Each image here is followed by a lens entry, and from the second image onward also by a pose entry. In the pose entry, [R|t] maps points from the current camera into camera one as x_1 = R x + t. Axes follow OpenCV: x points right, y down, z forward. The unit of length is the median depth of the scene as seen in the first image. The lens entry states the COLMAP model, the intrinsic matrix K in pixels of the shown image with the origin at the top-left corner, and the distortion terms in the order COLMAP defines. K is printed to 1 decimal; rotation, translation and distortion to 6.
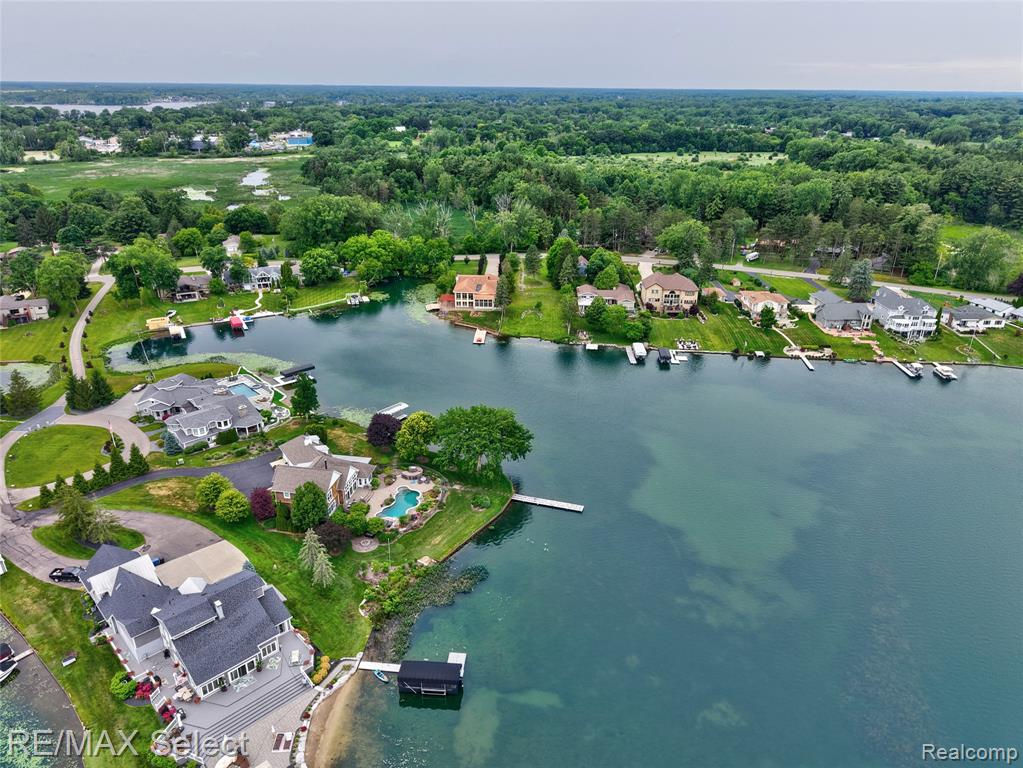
lens RADIAL K [[699.9, 0, 511.5], [0, 699.9, 384.0], [0, 0, 1]] dist [0.030541, -0.029892]
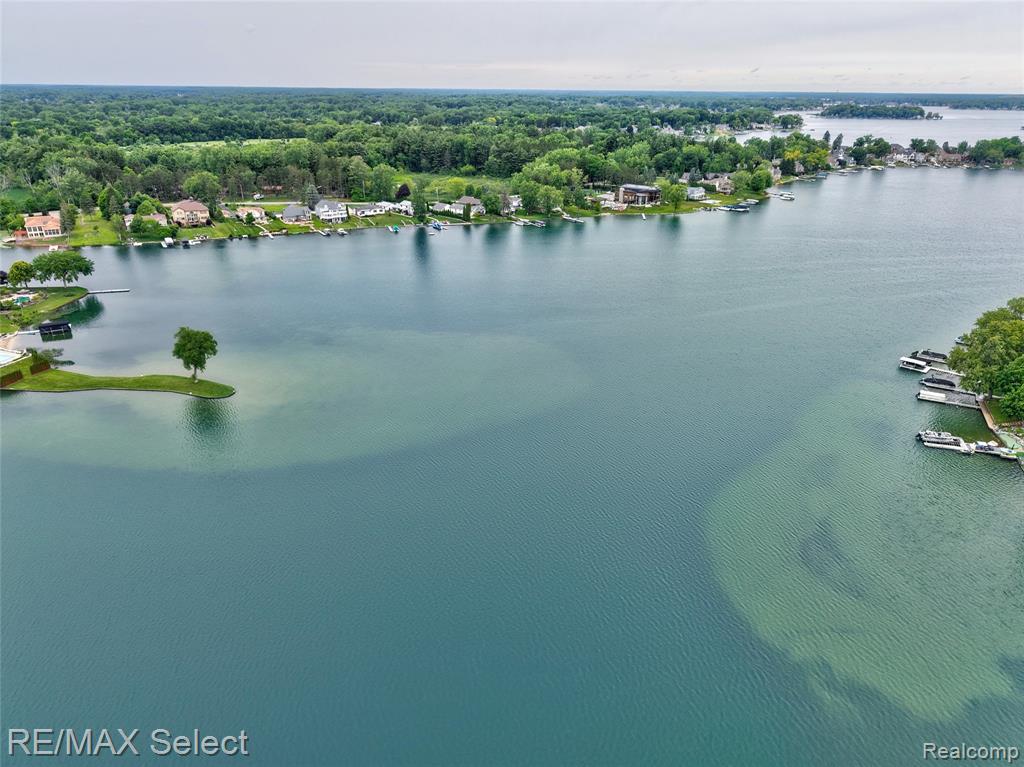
lens RADIAL K [[699.3, 0, 512.0], [0, 699.3, 383.5], [0, 0, 1]] dist [0.042991, -0.024897]
pose [[0.855702, -0.208436, 0.473633, 0.010433], [0.208154, 0.976620, 0.053722, 0.235788], [-0.473757, 0.052618, 0.879082, -0.547033]]
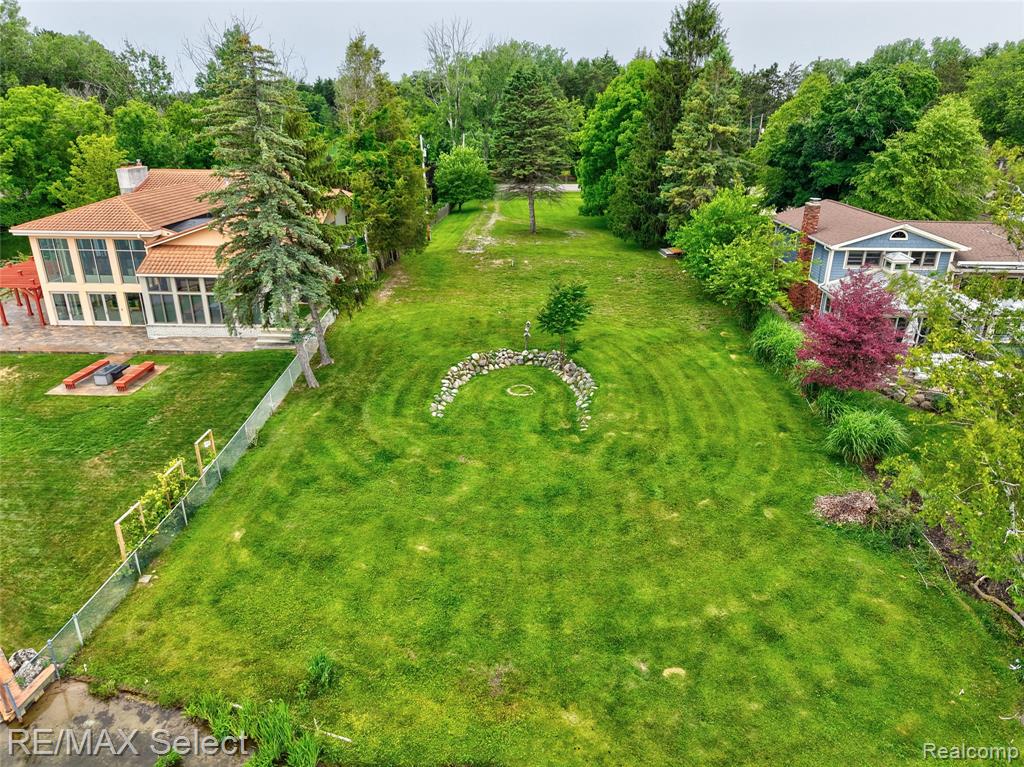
lens RADIAL K [[700.6, 0, 512.0], [0, 700.6, 383.5], [0, 0, 1]] dist [0.030541, -0.029892]
pose [[0.999999, -0.000320, 0.001540, 0.021535], [0.000378, 0.999290, -0.037669, -0.070827], [-0.001527, 0.037669, 0.999289, 0.653389]]
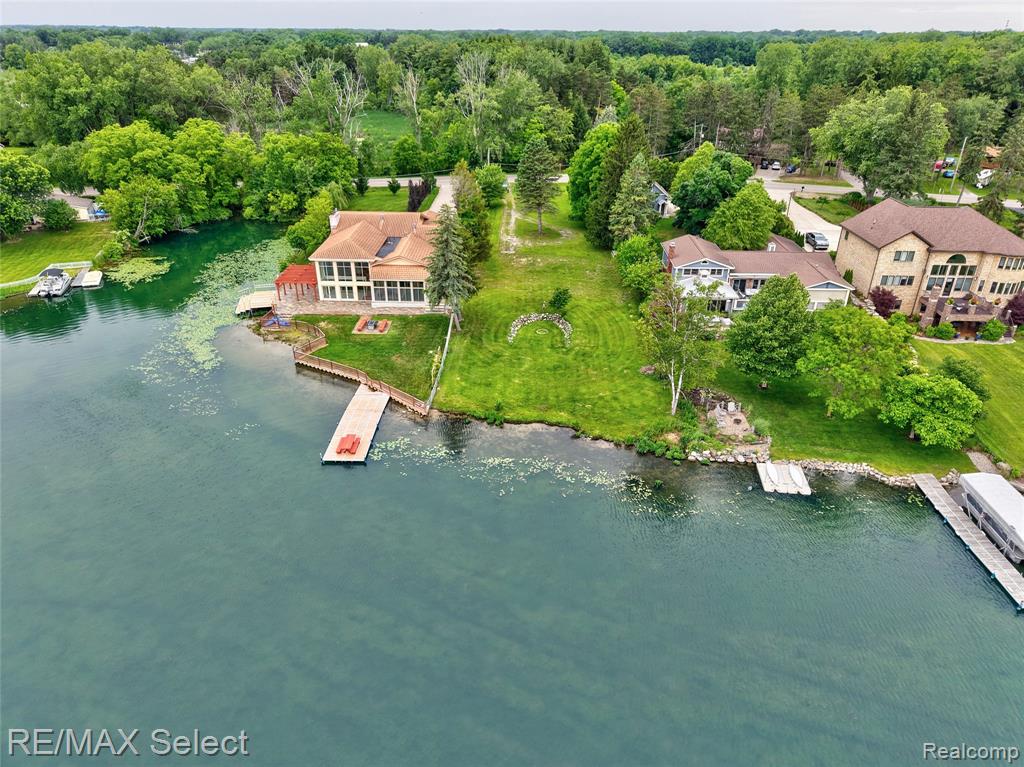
lens RADIAL K [[700.6, 0, 512.0], [0, 700.6, 383.5], [0, 0, 1]] dist [0.030541, -0.029892]
pose [[0.999908, -0.006386, 0.011993, 0.008992], [0.005643, 0.998120, 0.061036, -0.070362], [-0.012360, -0.060963, 0.998063, 0.503214]]
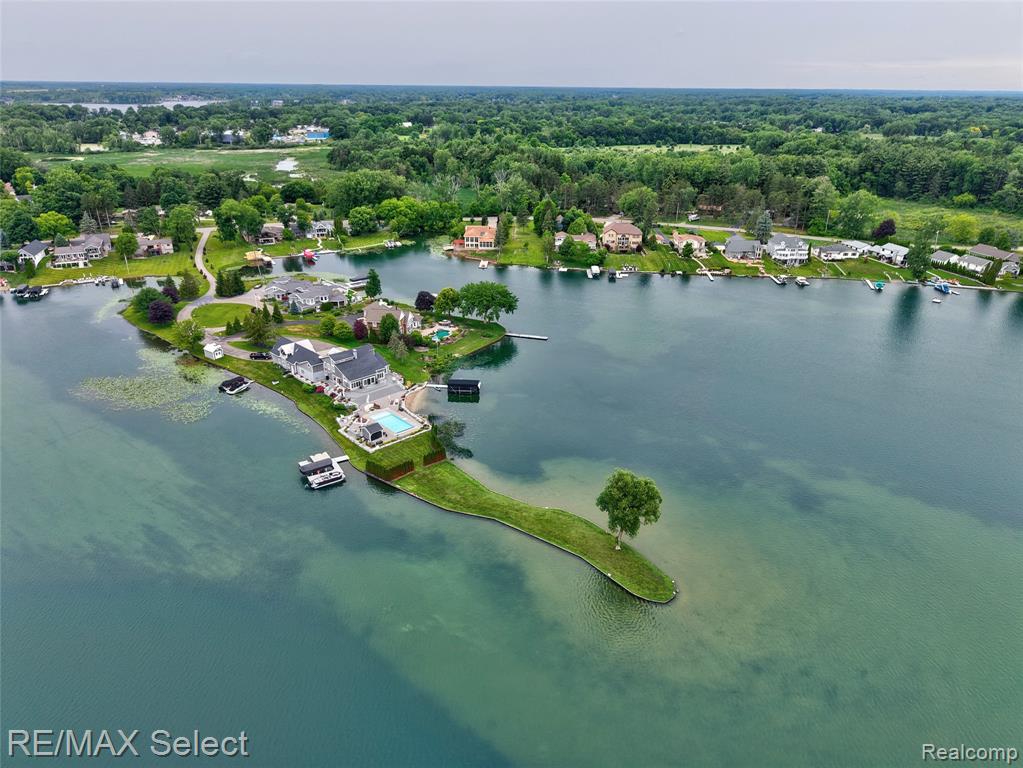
lens RADIAL K [[699.9, 0, 511.5], [0, 699.9, 384.0], [0, 0, 1]] dist [0.030541, -0.029892]
pose [[0.999997, -0.001575, 0.002121, 0.004969], [0.001573, 0.999998, 0.000918, 0.119975], [-0.002122, -0.000915, 0.999997, -0.283199]]
